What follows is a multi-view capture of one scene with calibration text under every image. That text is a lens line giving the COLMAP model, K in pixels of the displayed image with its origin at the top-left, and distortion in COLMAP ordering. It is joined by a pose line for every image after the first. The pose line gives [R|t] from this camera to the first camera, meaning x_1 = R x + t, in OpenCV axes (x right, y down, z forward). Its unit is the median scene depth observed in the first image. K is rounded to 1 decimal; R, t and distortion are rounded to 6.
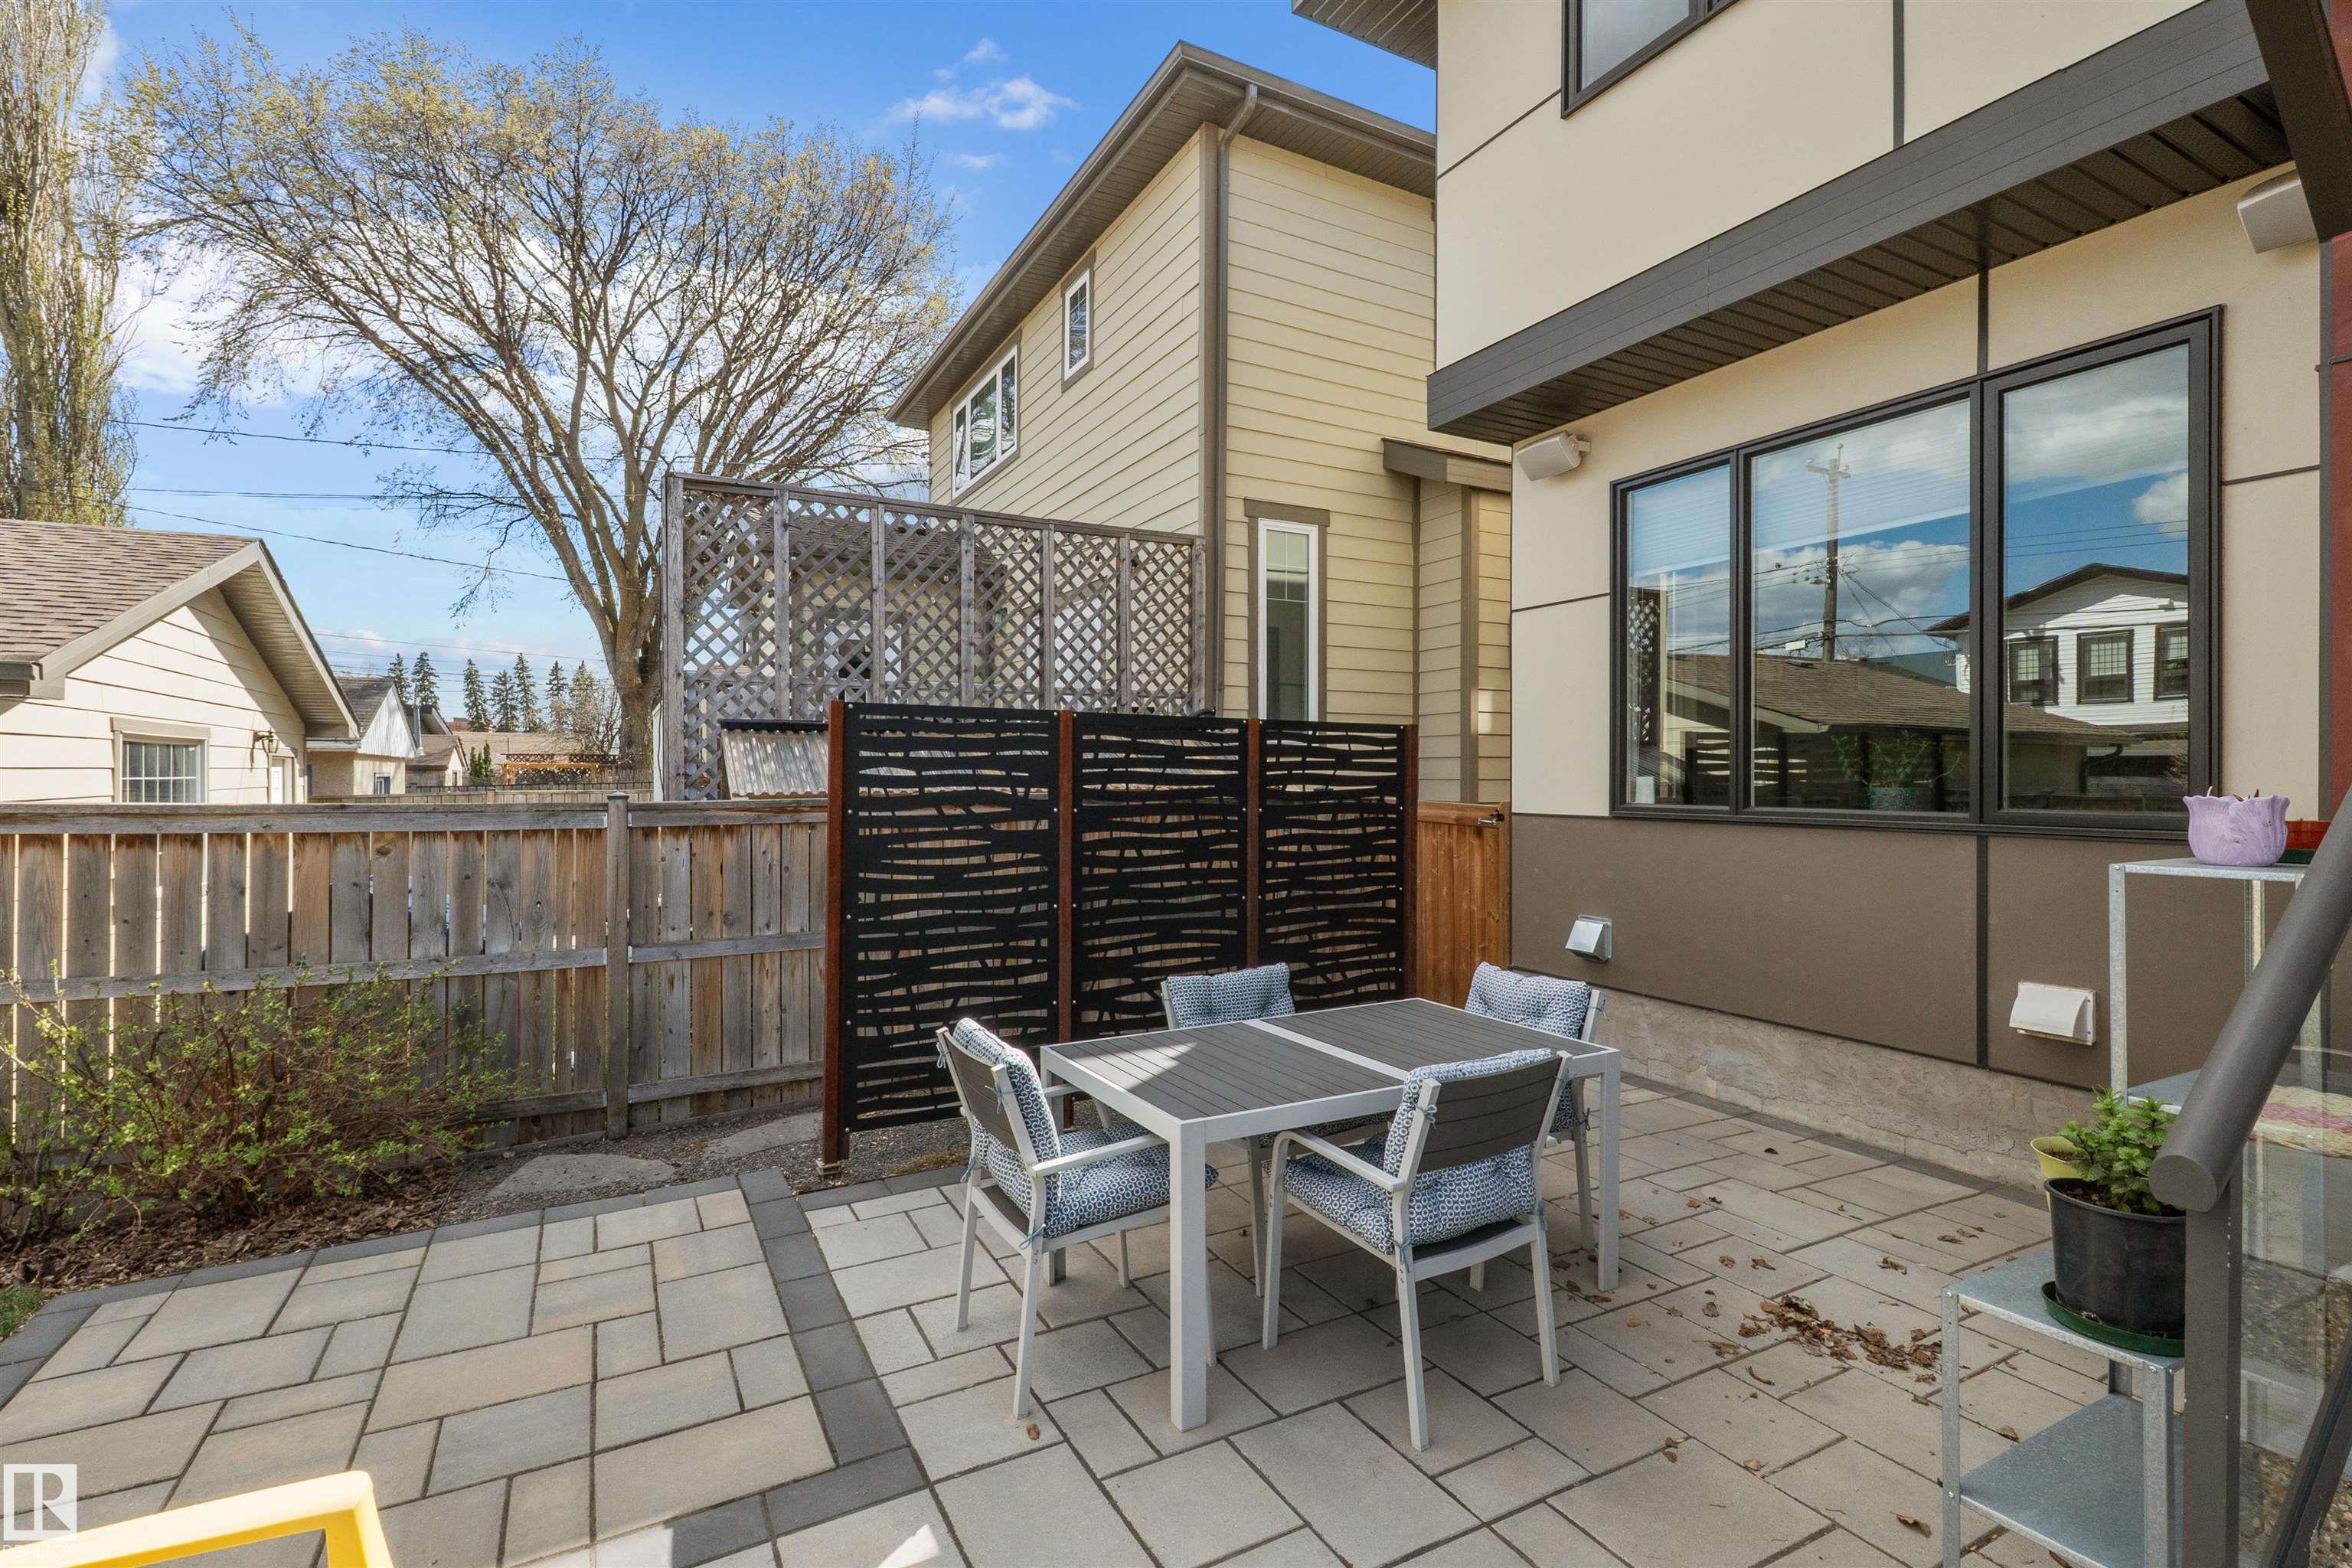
lens RADIAL K [[1031.8, 0, 1140.7], [0, 1031.8, 775.5], [0, 0, 1]] dist [0.001390, -0.001040]
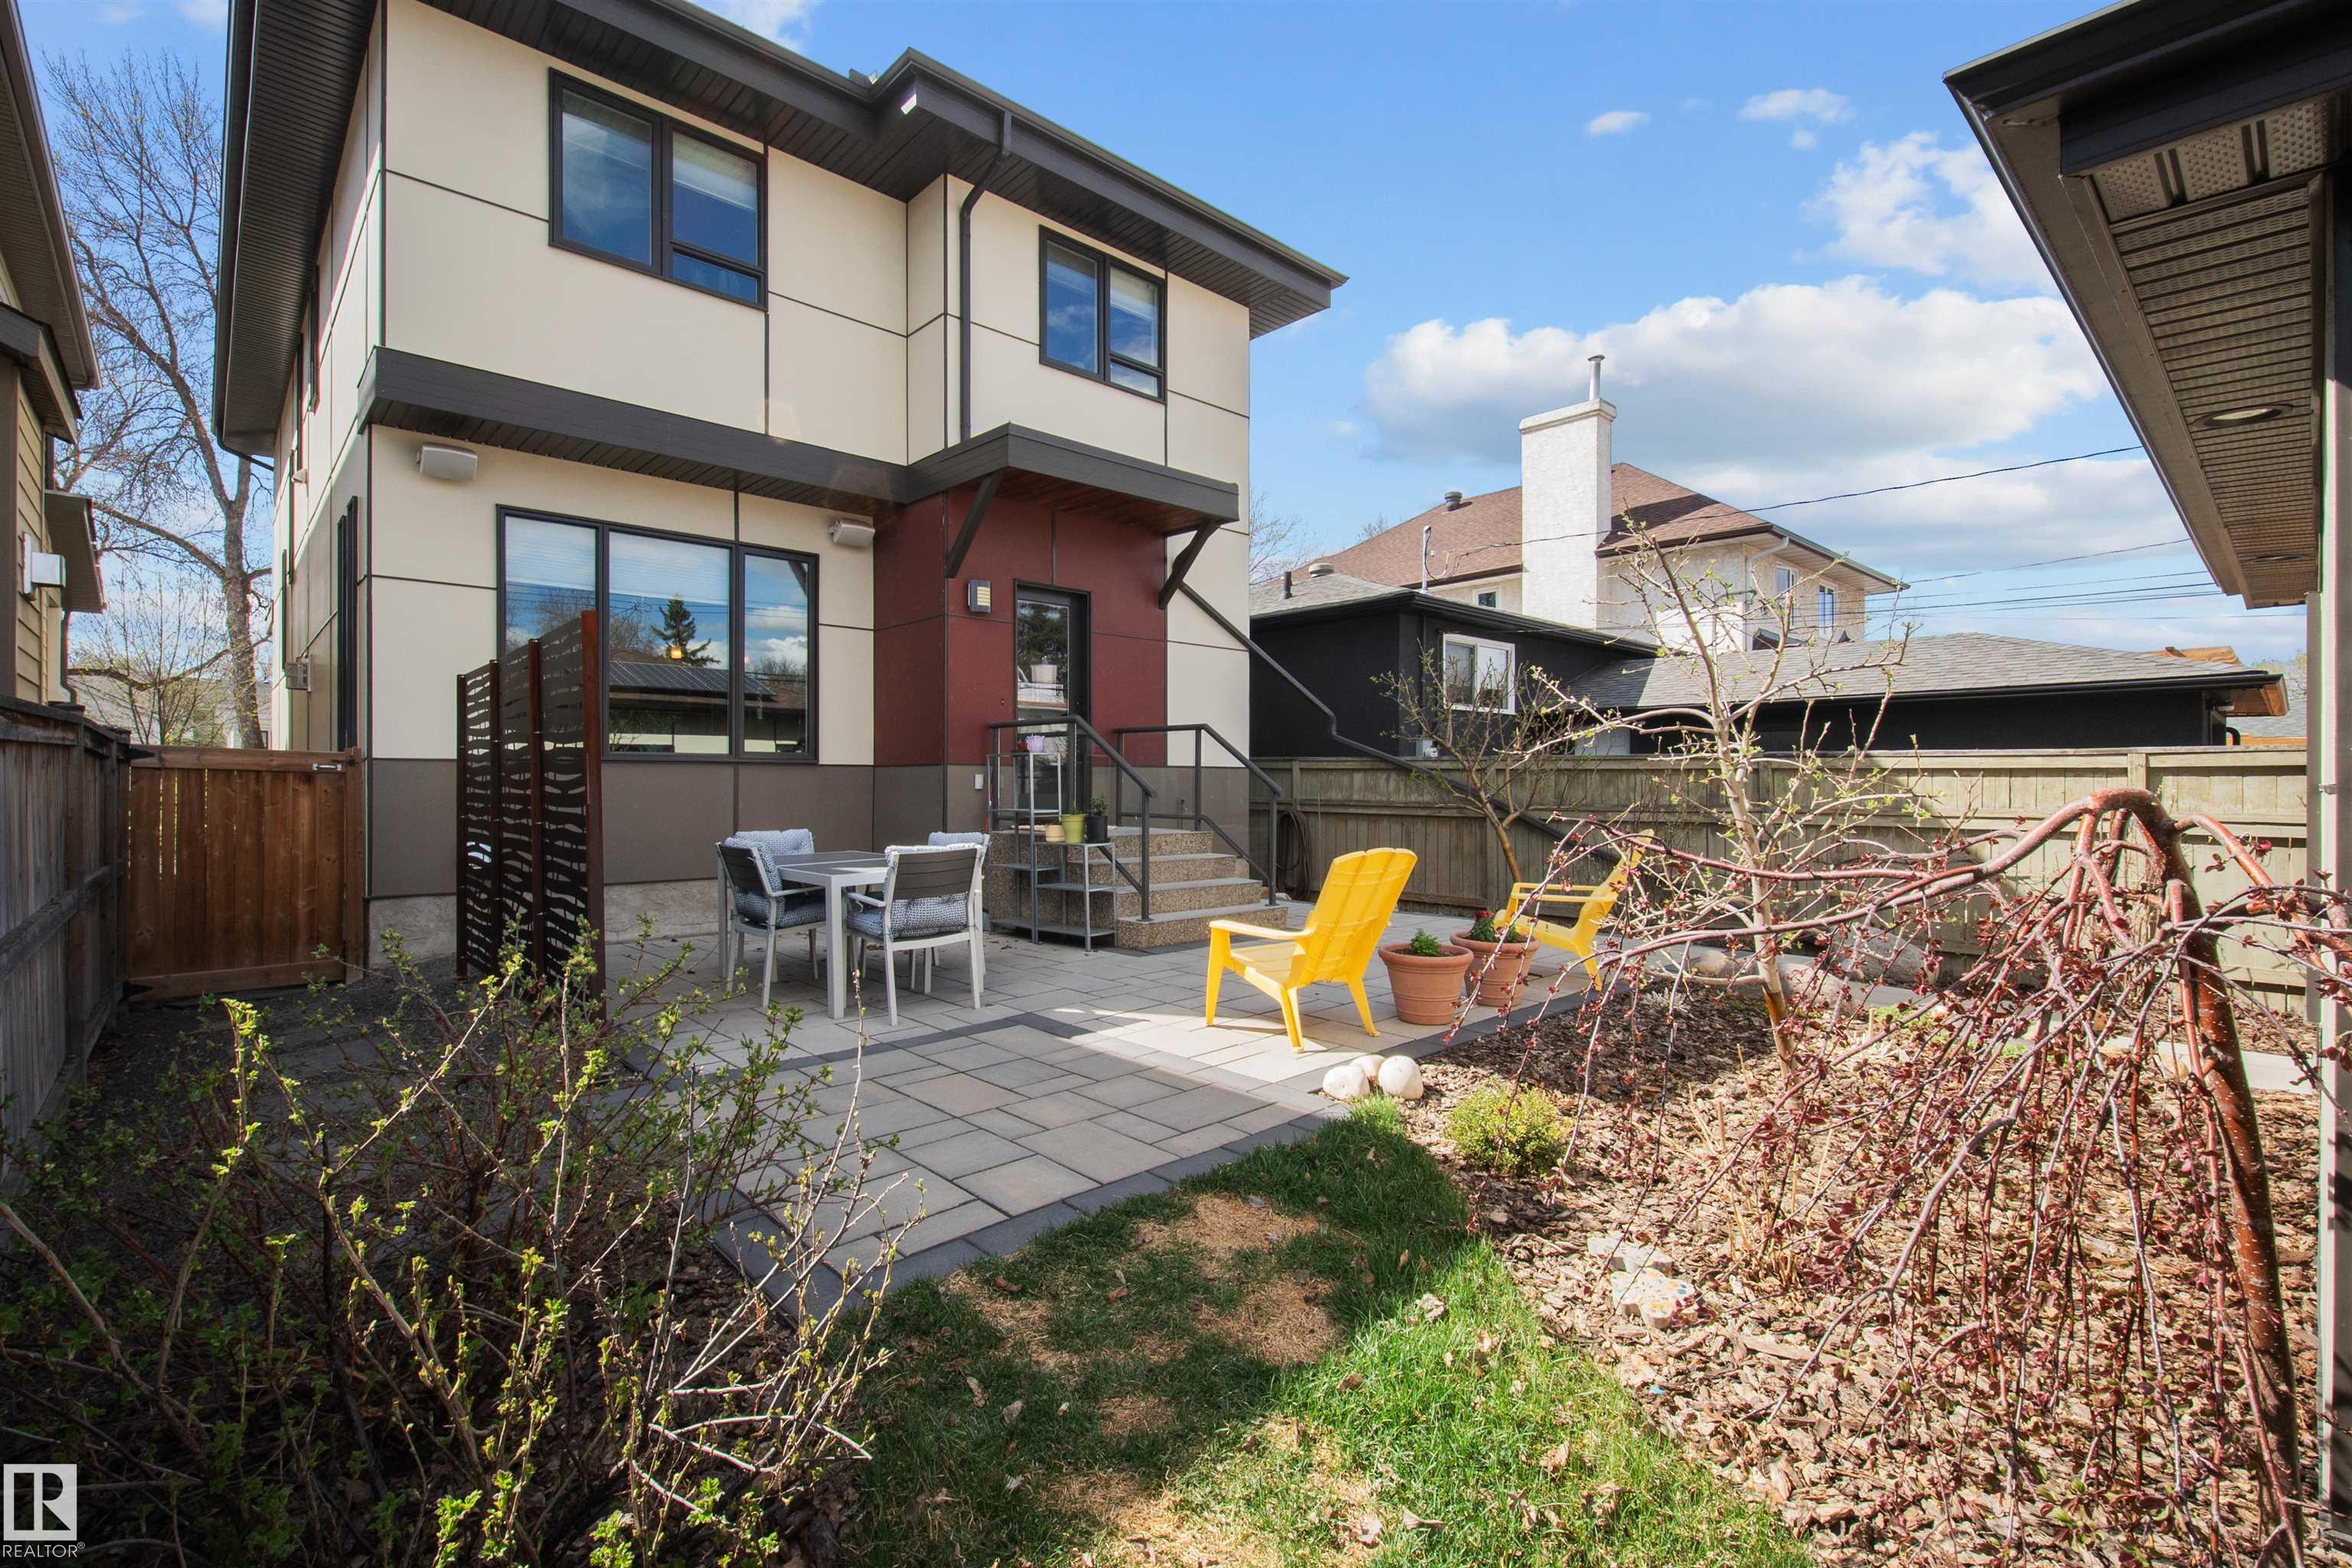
lens RADIAL K [[1036.9, 0, 1115.7], [0, 1036.9, 766.9], [0, 0, 1]] dist [0.001433, -0.003490]
pose [[-0.242814, 0.006253, 0.970053, -0.743361], [-0.004791, 0.999959, -0.007645, 0.041582], [-0.970061, -0.006504, -0.242774, 0.408099]]
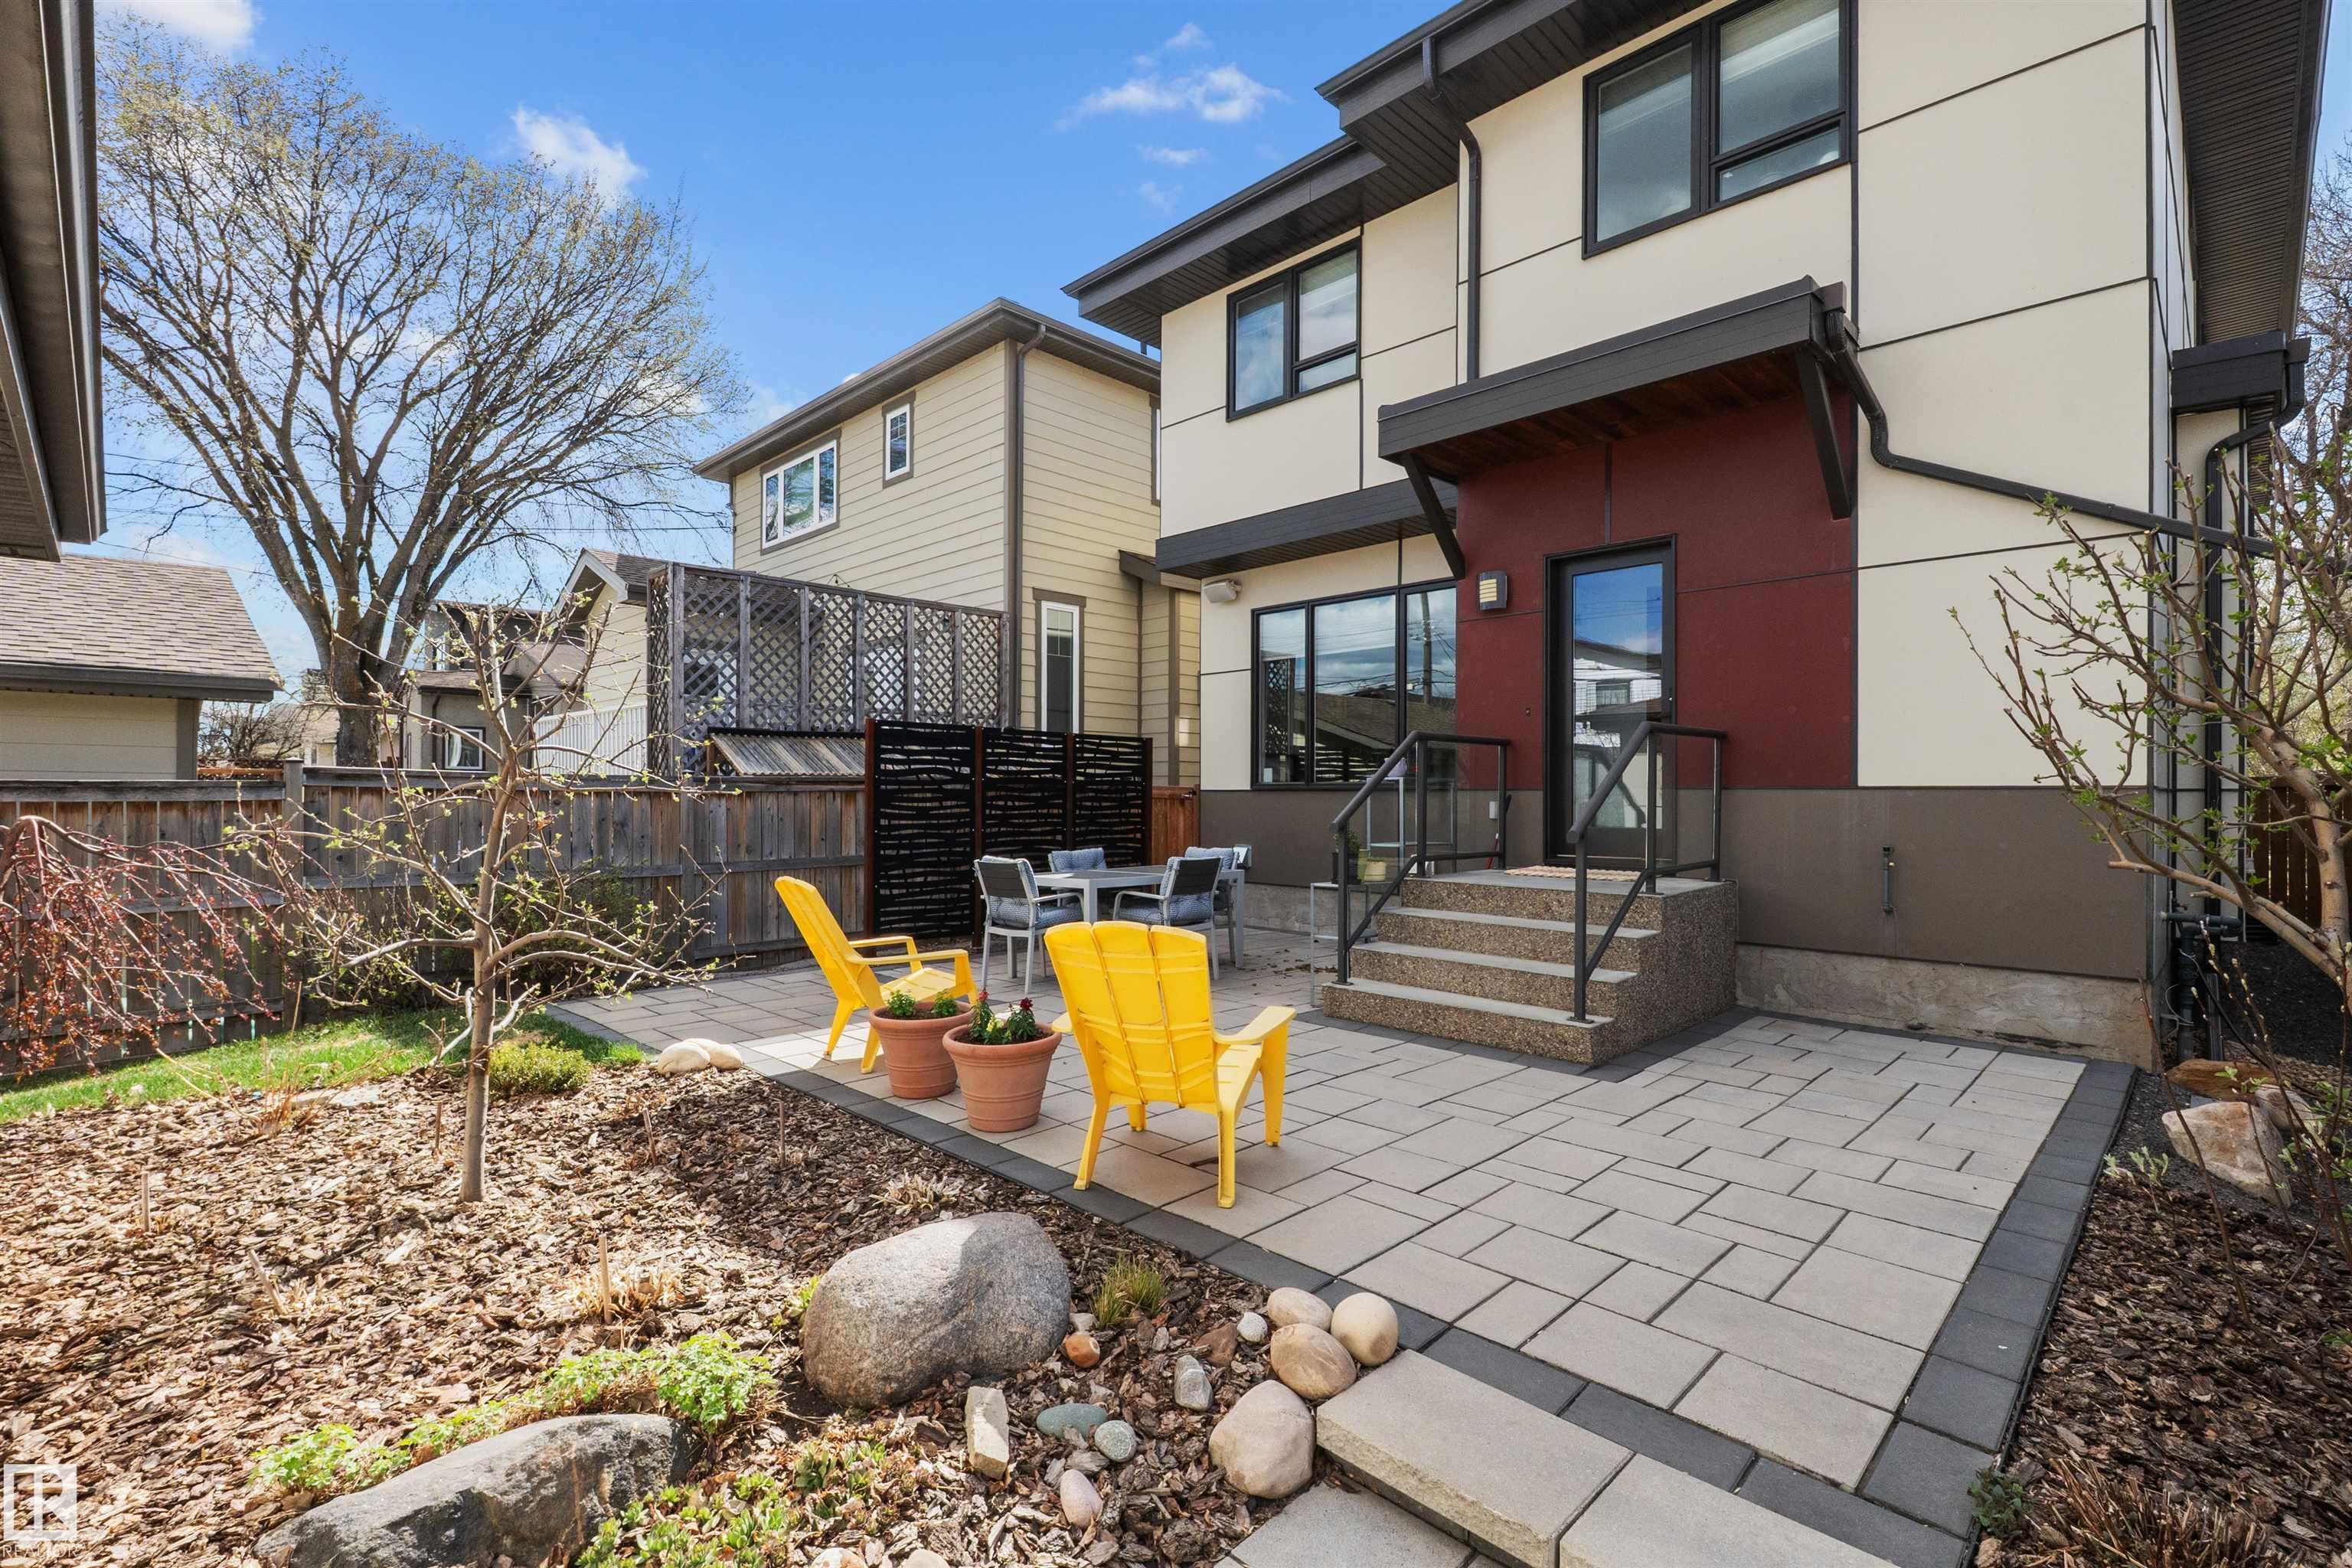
lens RADIAL K [[1050.4, 0, 1176.0], [0, 1050.4, 784.0], [0, 0, 1]] dist [0.000200, -0.000168]
pose [[0.947108, 0.003887, 0.320892, -0.201085], [-0.000387, 0.999940, -0.010972, 0.036756], [-0.320916, 0.010267, 0.947052, -0.539062]]
